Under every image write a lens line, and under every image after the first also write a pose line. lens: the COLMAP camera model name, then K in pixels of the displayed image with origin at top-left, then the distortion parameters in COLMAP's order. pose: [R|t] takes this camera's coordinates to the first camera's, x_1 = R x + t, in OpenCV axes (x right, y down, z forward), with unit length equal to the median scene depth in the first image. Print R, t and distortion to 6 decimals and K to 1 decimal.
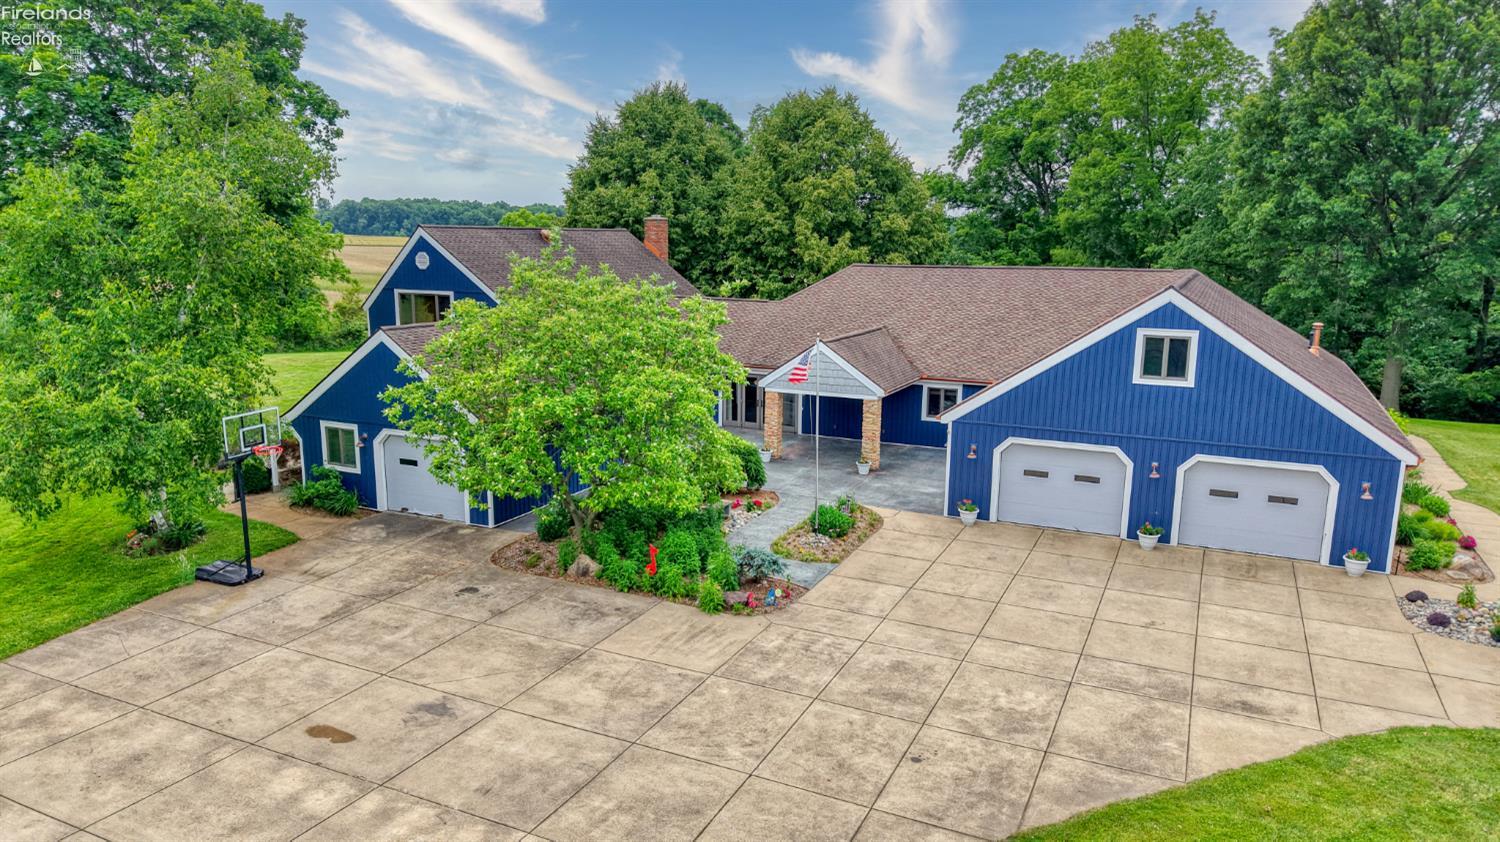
lens RADIAL K [[1011.4, 0, 742.6], [0, 1011.4, 425.8], [0, 0, 1]] dist [0.016807, -0.019192]
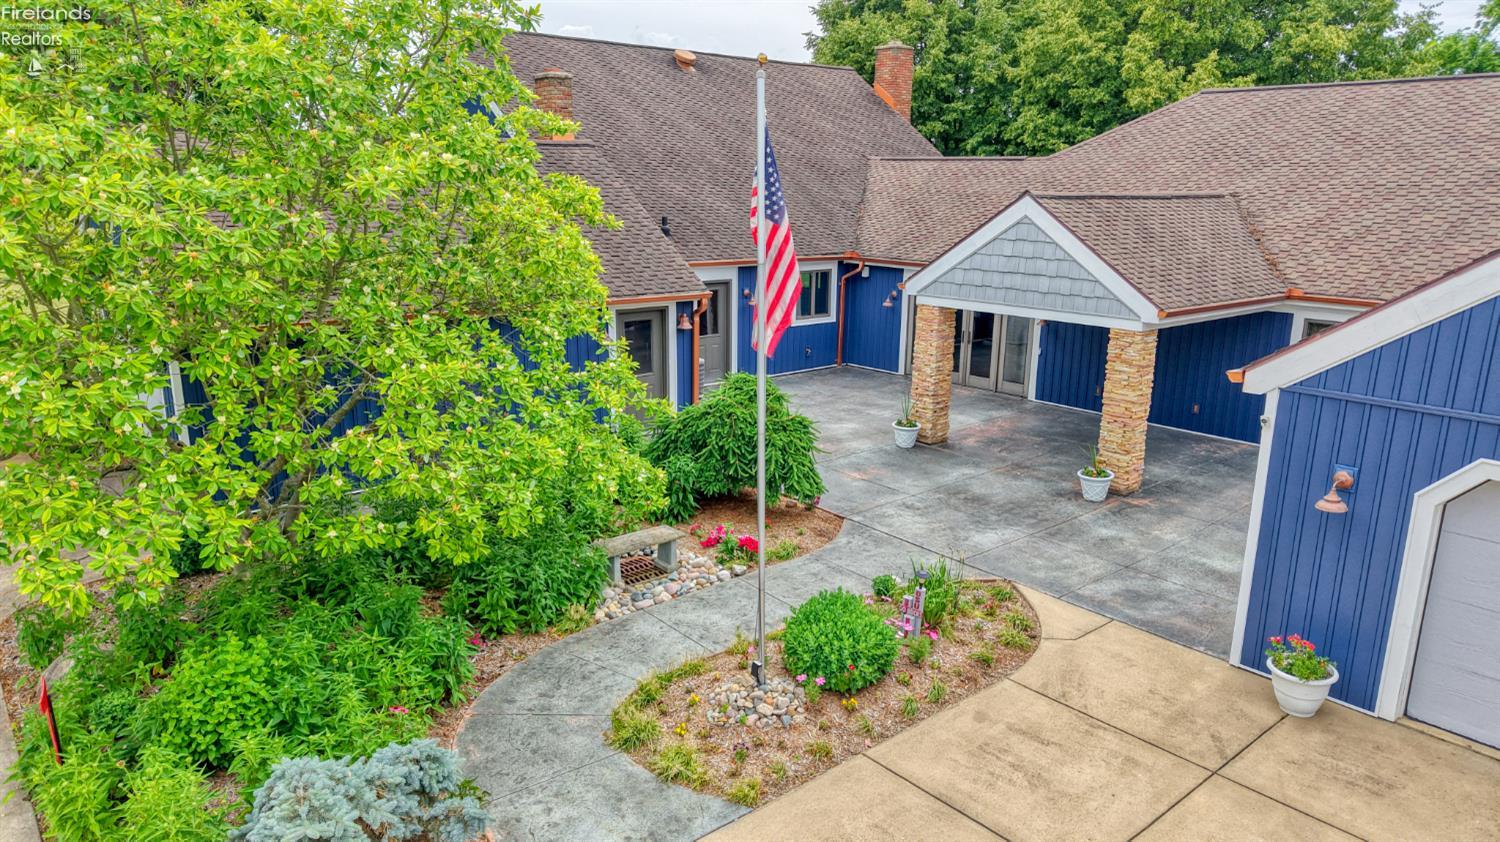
lens RADIAL K [[1011.4, 0, 755.6], [0, 1011.4, 420.9], [0, 0, 1]] dist [0.016807, -0.019192]
pose [[0.915300, 0.098666, -0.390500, 0.190666], [-0.082912, 0.994923, 0.057043, 0.001323], [0.394145, -0.019835, 0.918834, 0.668137]]
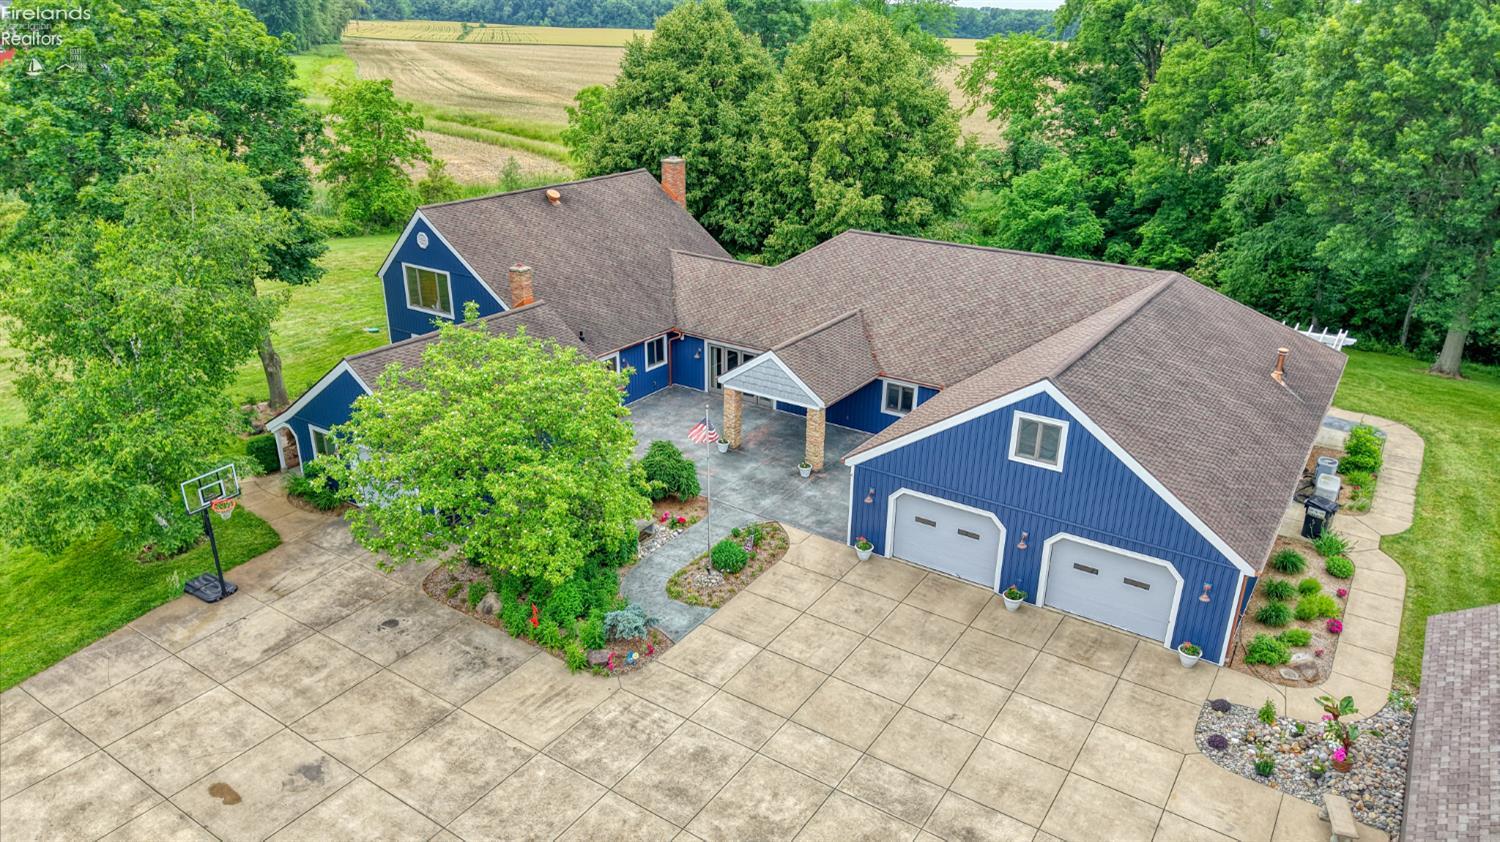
lens RADIAL K [[1011.4, 0, 745.9], [0, 1011.4, 428.7], [0, 0, 1]] dist [0.016807, -0.019192]
pose [[0.988992, 0.057123, -0.136496, 0.249050], [-0.028094, 0.978188, 0.205812, -0.270942], [0.145275, -0.199712, 0.969025, -0.043481]]
